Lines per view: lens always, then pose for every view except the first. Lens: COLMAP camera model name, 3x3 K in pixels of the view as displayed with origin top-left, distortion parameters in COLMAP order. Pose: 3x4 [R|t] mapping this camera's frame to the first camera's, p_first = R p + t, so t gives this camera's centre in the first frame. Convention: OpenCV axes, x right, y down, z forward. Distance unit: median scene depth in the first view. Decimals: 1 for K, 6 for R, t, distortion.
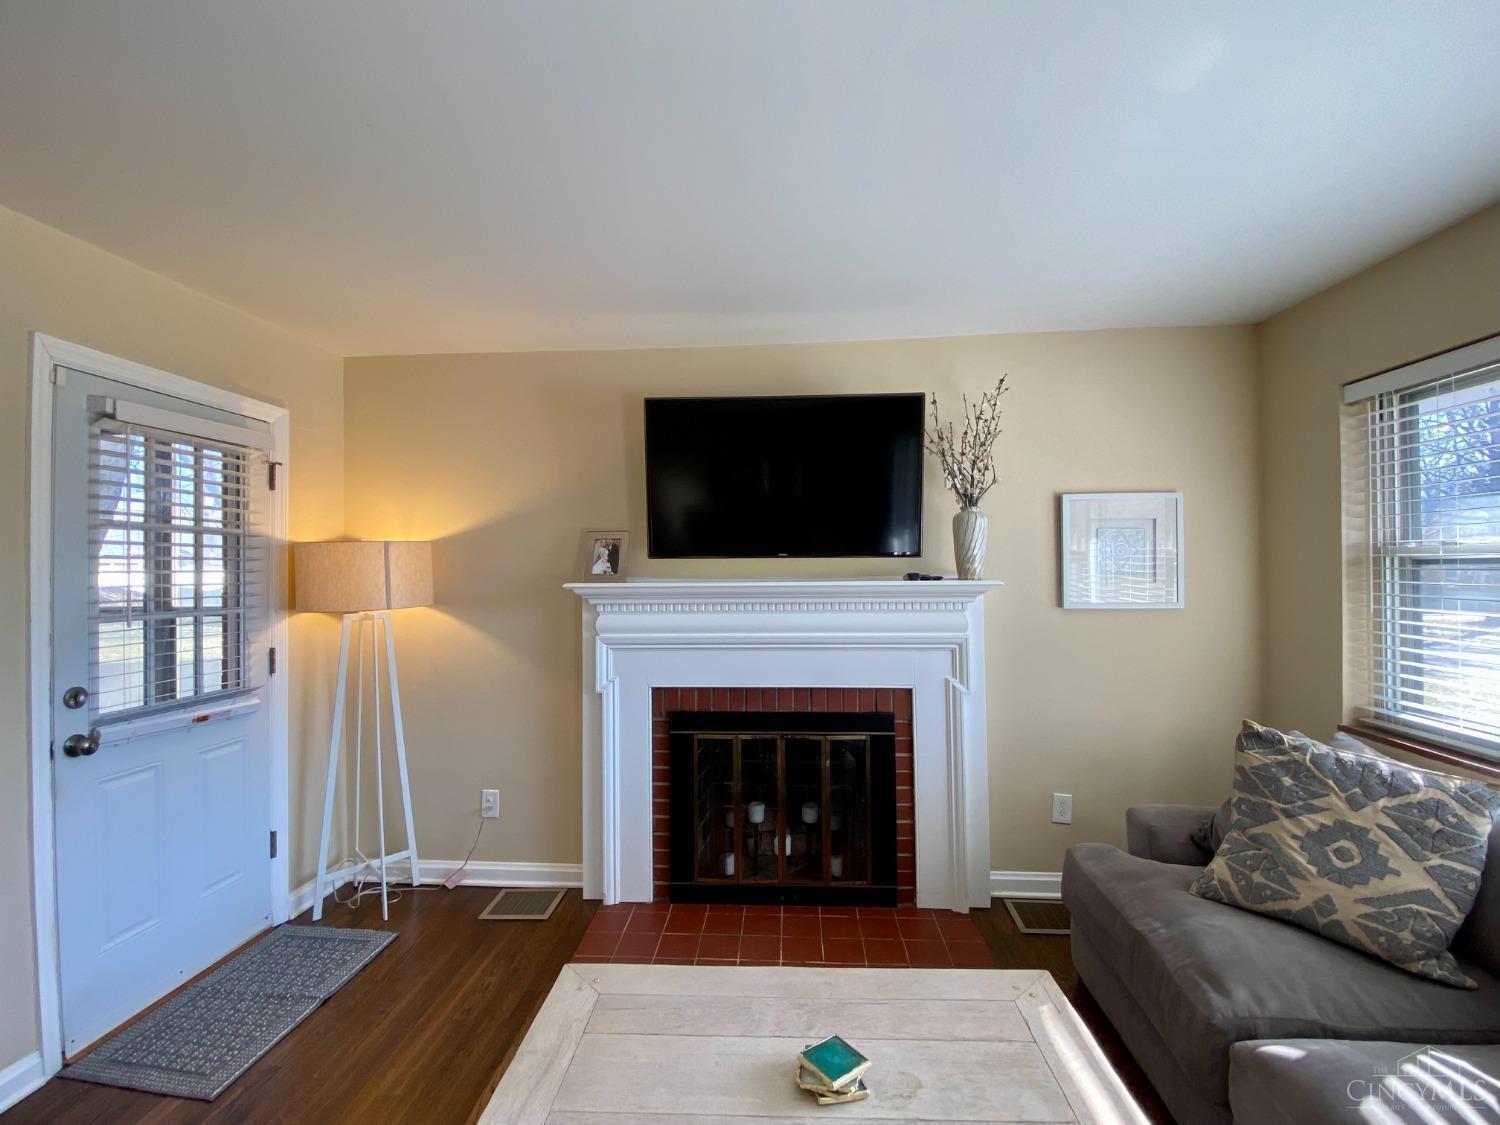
lens RADIAL K [[662.8, 0, 738.1], [0, 662.8, 560.8], [0, 0, 1]] dist [-0.000658, -0.013534]
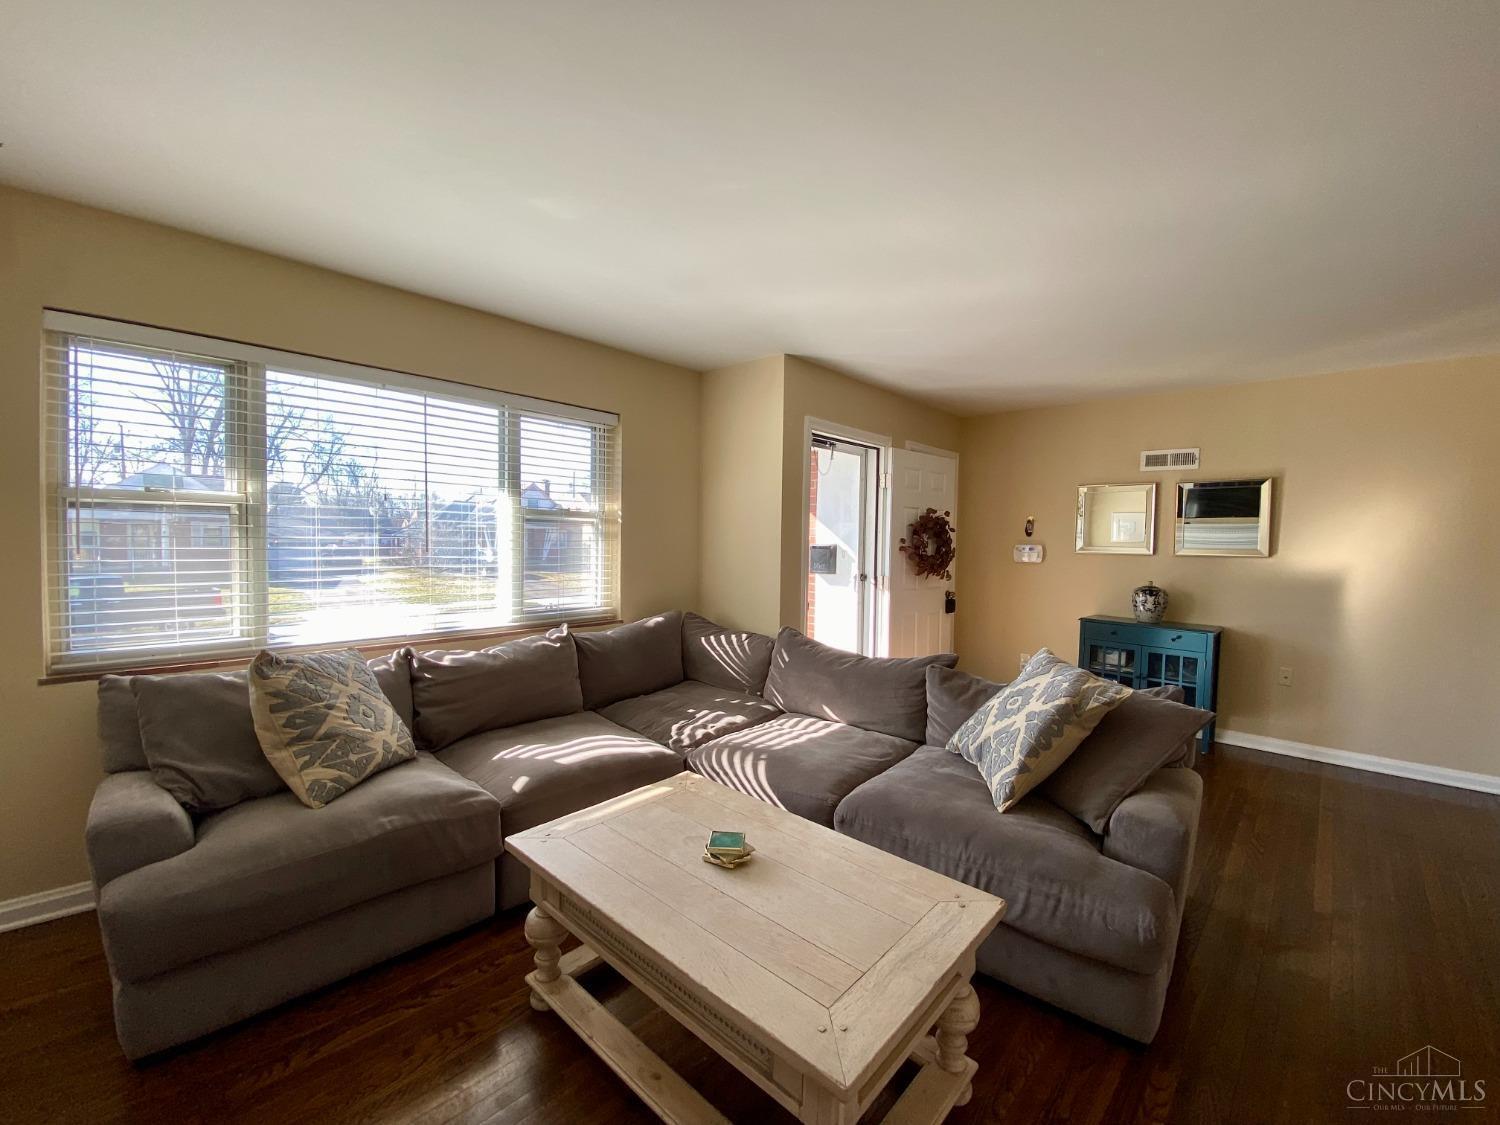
lens RADIAL K [[606.5, 0, 750.0], [0, 606.5, 562.5], [0, 0, 1]] dist [-0.029039, -0.000056]
pose [[-0.777321, -0.024705, 0.628619, -0.409018], [-0.010748, 0.999604, 0.025994, 0.059355], [-0.629012, 0.013449, -0.777279, 1.138754]]
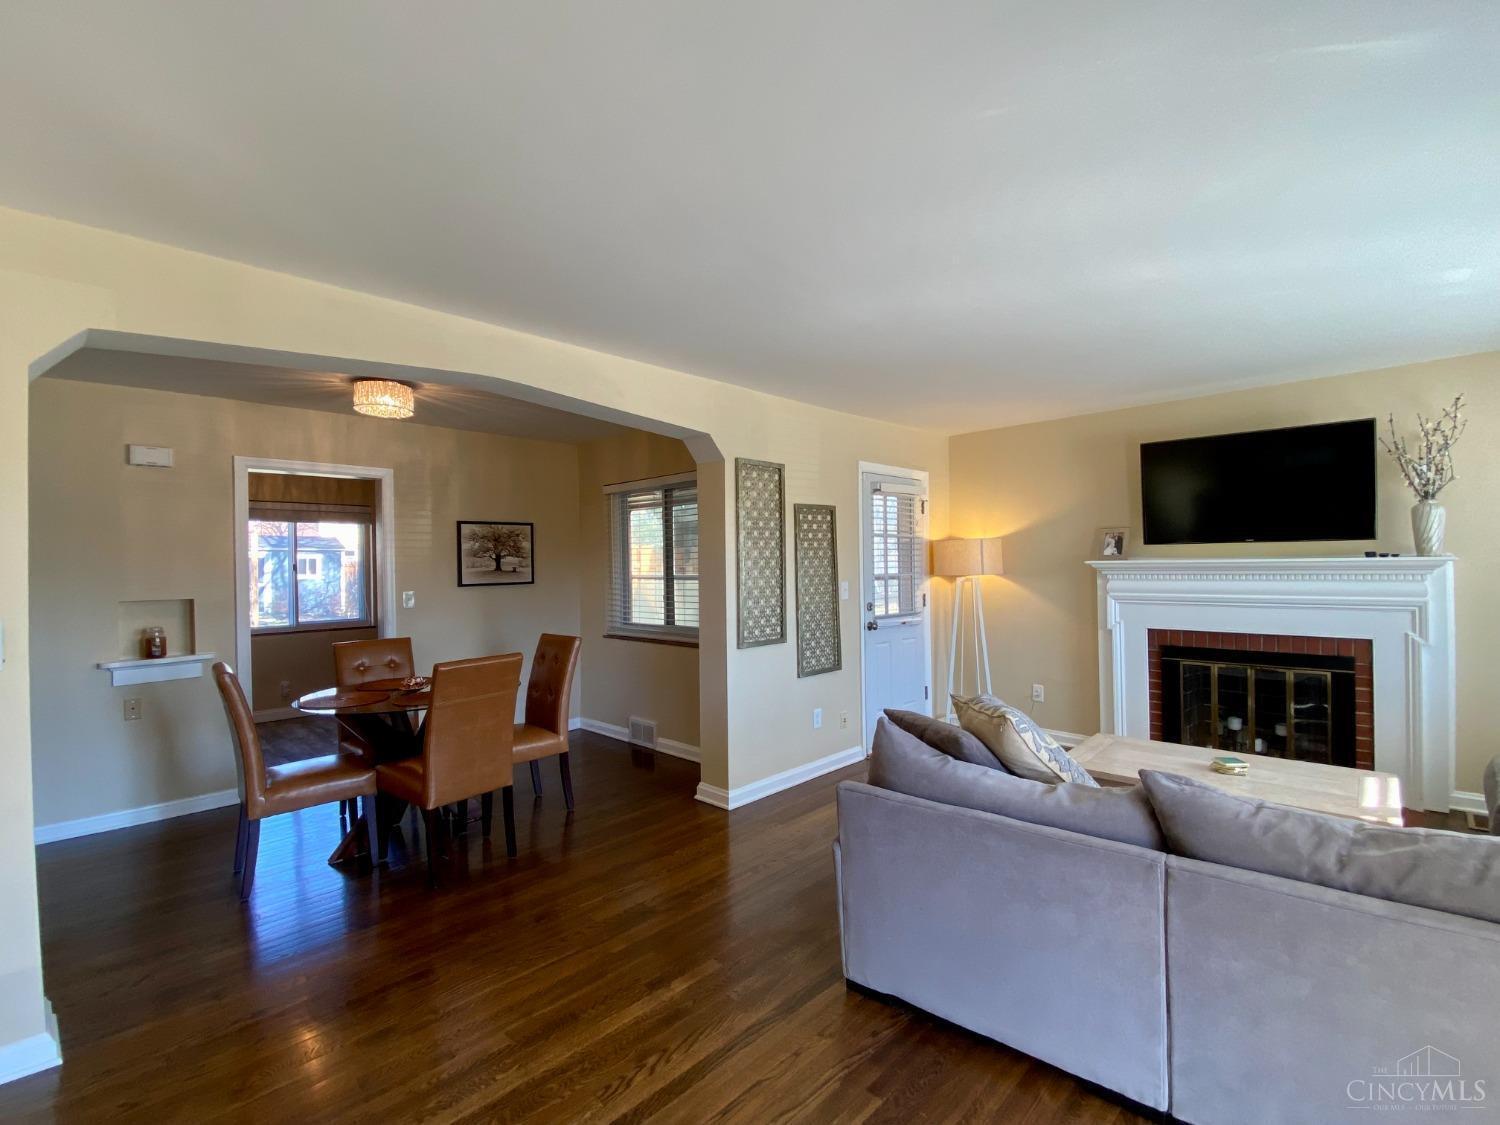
lens RADIAL K [[662.8, 0, 738.1], [0, 662.8, 560.8], [0, 0, 1]] dist [-0.000658, -0.013534]
pose [[0.763589, -0.005784, -0.645677, 0.143144], [0.014543, 0.999860, 0.008243, 0.007453], [0.645539, -0.015684, 0.763566, -0.824085]]
